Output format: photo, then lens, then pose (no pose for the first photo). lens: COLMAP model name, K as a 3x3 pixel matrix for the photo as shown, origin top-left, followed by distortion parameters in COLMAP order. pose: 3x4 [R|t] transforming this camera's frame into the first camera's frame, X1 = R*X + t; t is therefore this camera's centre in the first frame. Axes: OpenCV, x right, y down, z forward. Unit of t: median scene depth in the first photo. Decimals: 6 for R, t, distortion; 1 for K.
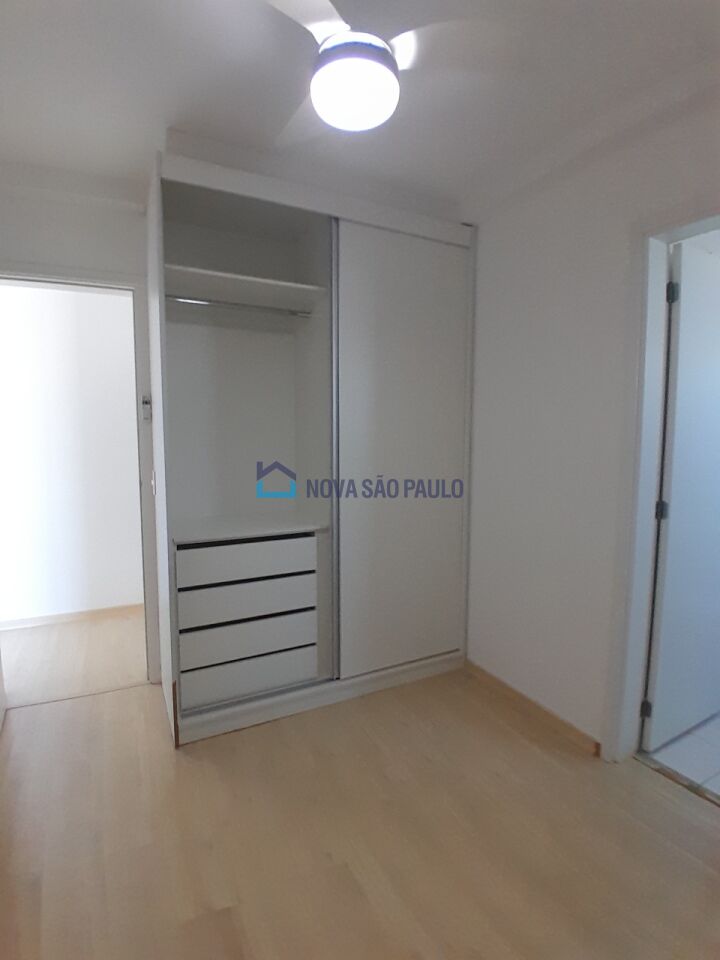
lens RADIAL K [[474.7, 0, 360.0], [0, 474.7, 480.0], [0, 0, 1]] dist [0.001196, 0.000071]
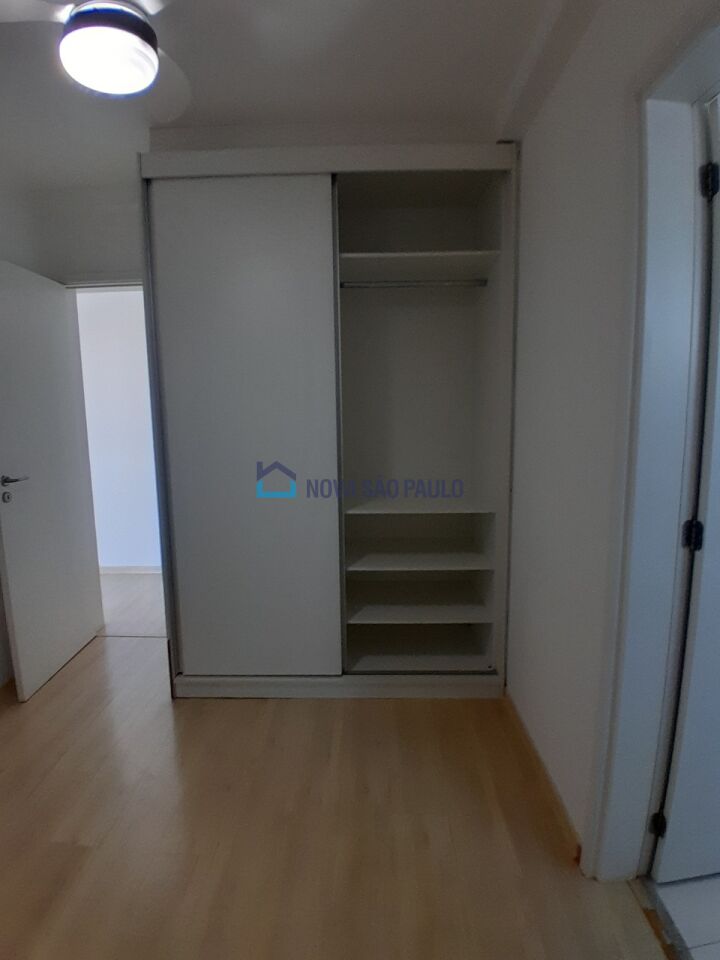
lens RADIAL K [[477.7, 0, 358.9], [0, 477.7, 483.4], [0, 0, 1]] dist [-0.000759, -0.018755]
pose [[0.890499, 0.060048, -0.451006, 0.494514], [-0.037565, 0.997572, 0.058647, -0.024126], [0.453433, -0.035283, 0.890592, 0.230916]]
